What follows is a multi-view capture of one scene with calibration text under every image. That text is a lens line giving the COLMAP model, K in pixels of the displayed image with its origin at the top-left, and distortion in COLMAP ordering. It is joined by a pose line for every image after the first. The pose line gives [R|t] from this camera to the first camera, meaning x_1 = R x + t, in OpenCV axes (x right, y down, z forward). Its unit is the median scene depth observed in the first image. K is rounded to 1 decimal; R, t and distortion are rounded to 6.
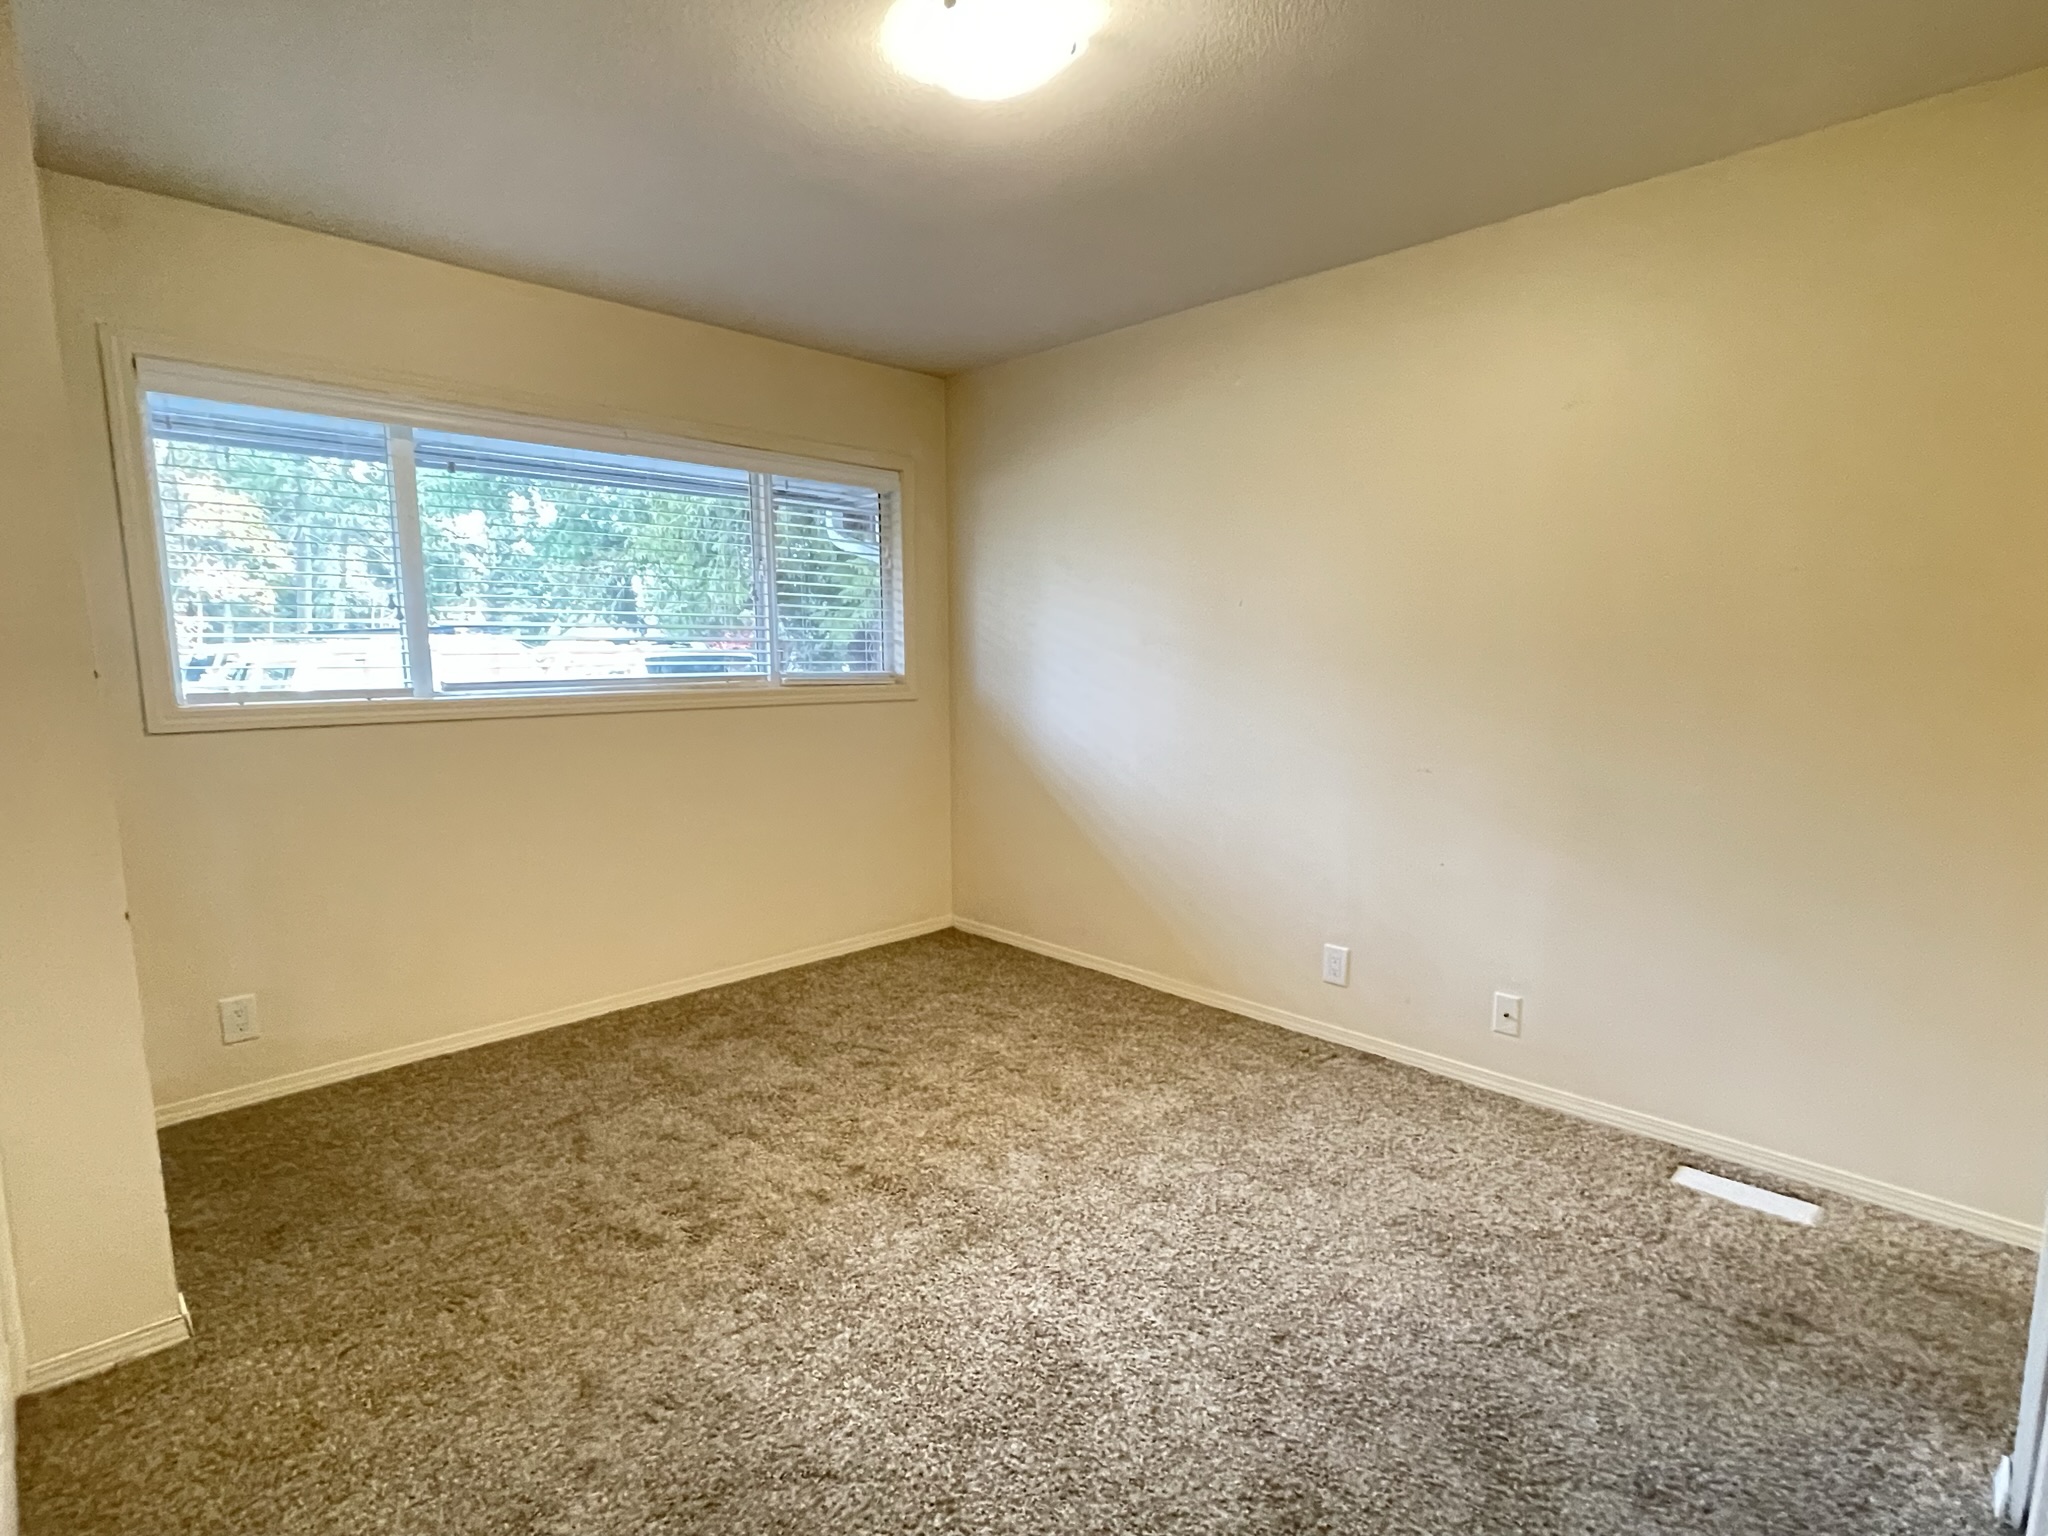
lens RADIAL K [[1005.8, 0, 1016.1], [0, 1005.8, 786.4], [0, 0, 1]] dist [-0.002772, -0.000195]
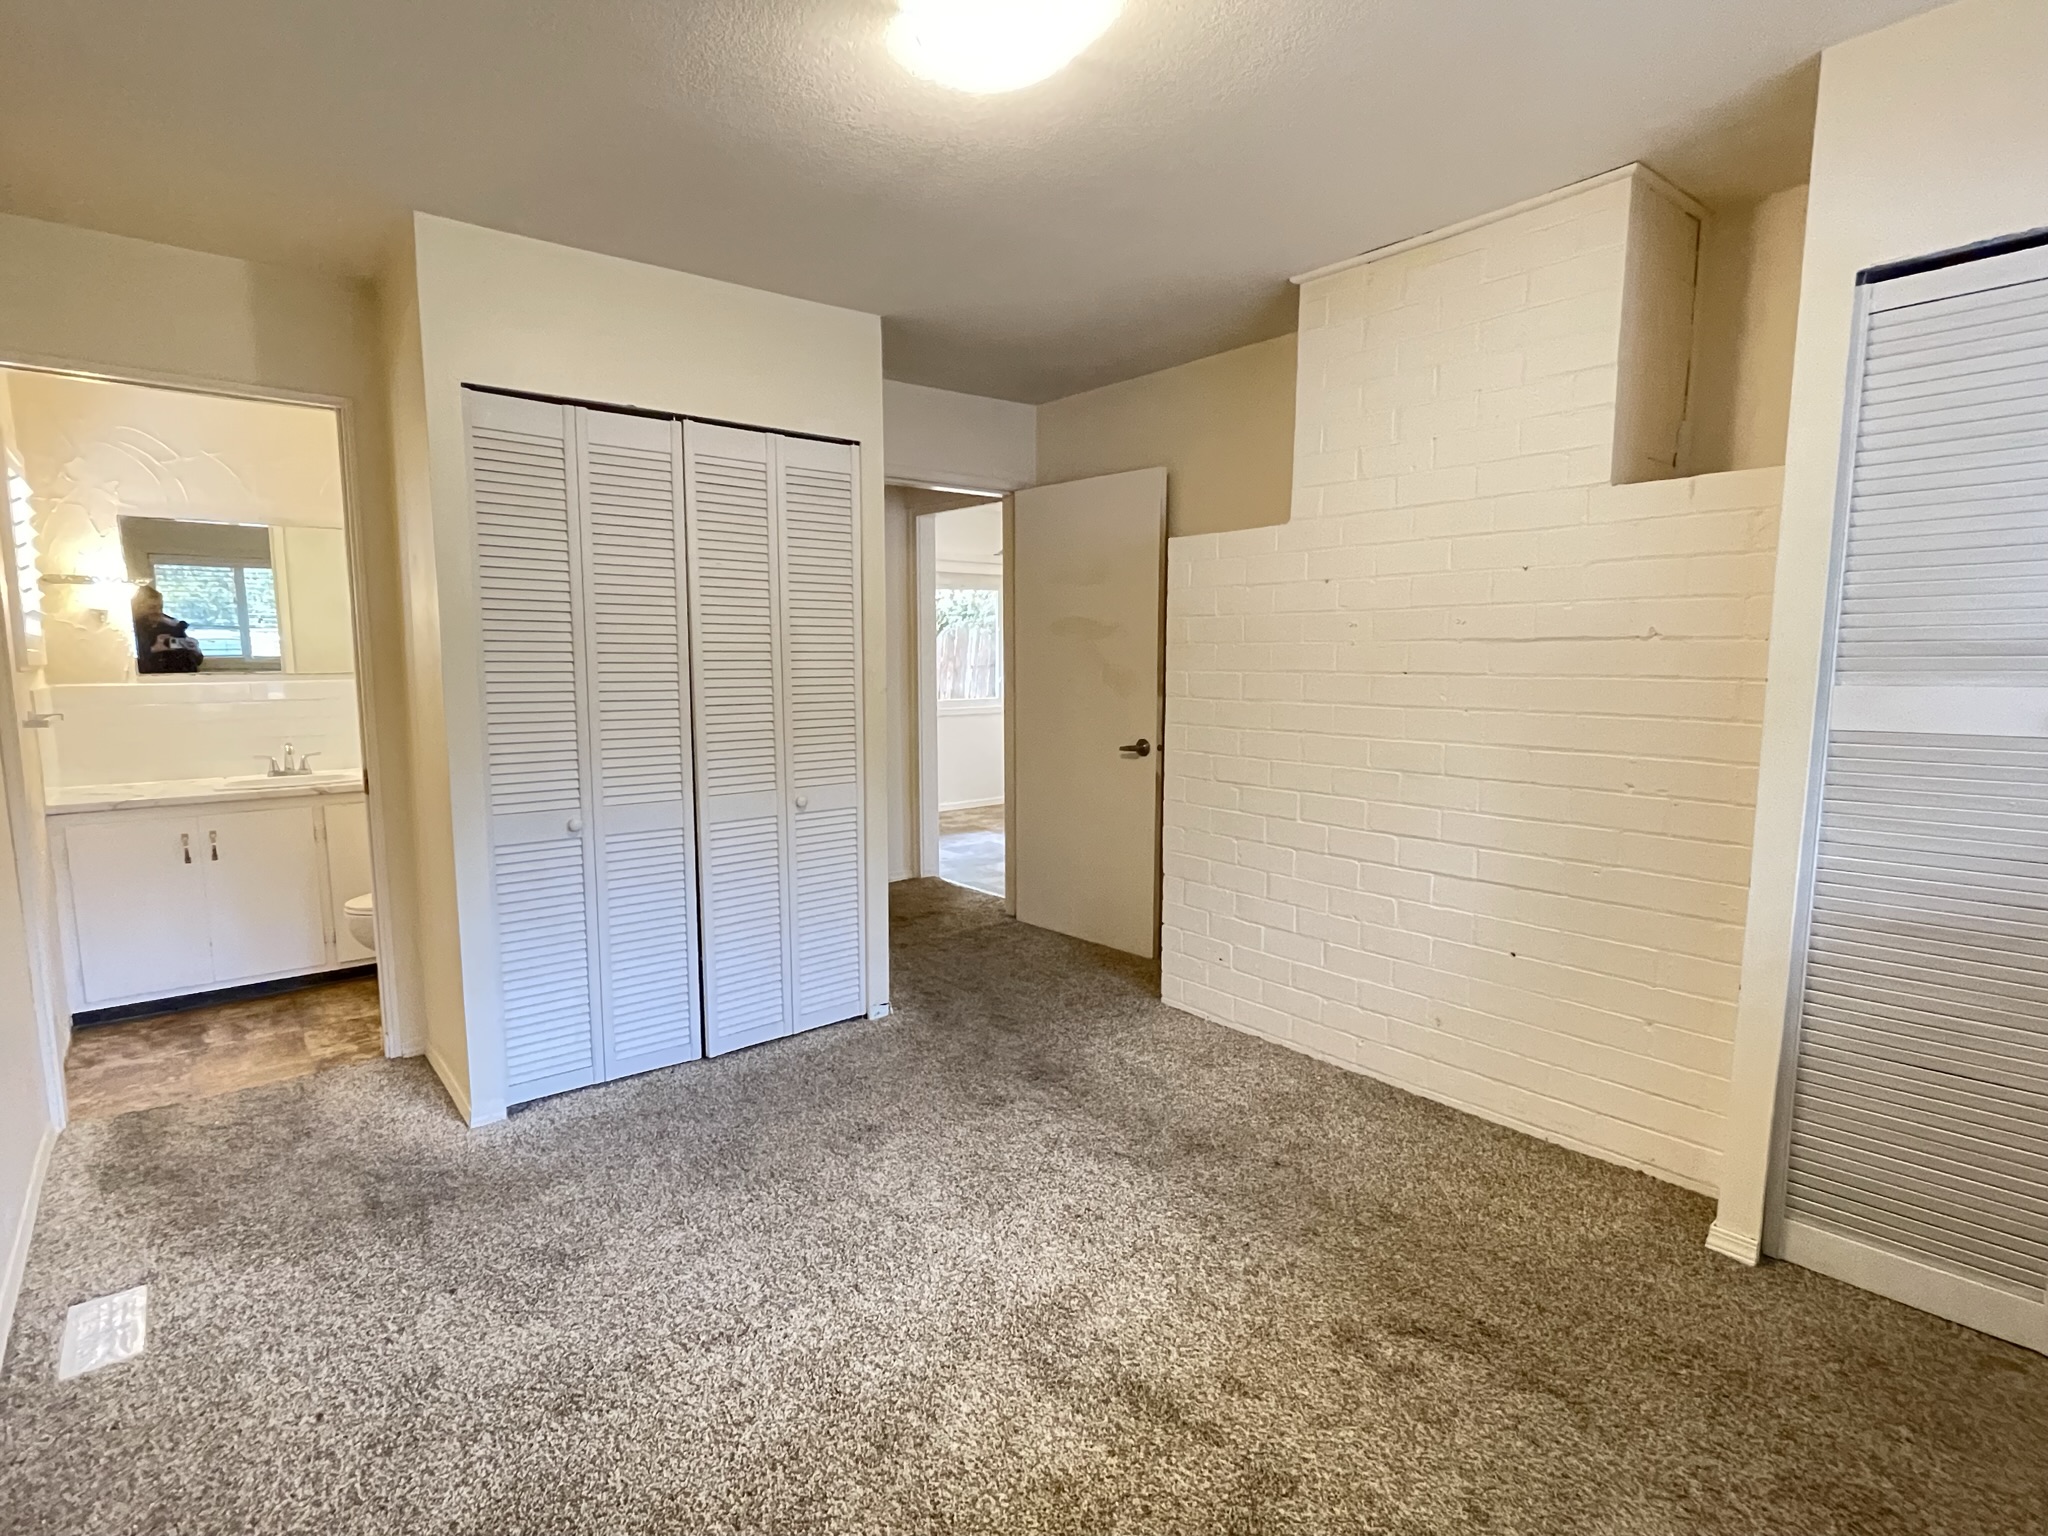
lens RADIAL K [[1005.8, 0, 1016.1], [0, 1005.8, 786.4], [0, 0, 1]] dist [-0.002772, -0.000195]
pose [[-0.997777, -0.002550, 0.066586, -0.084076], [0.014331, 0.967673, 0.251799, -0.238989], [-0.065076, 0.252194, -0.965486, 1.746555]]
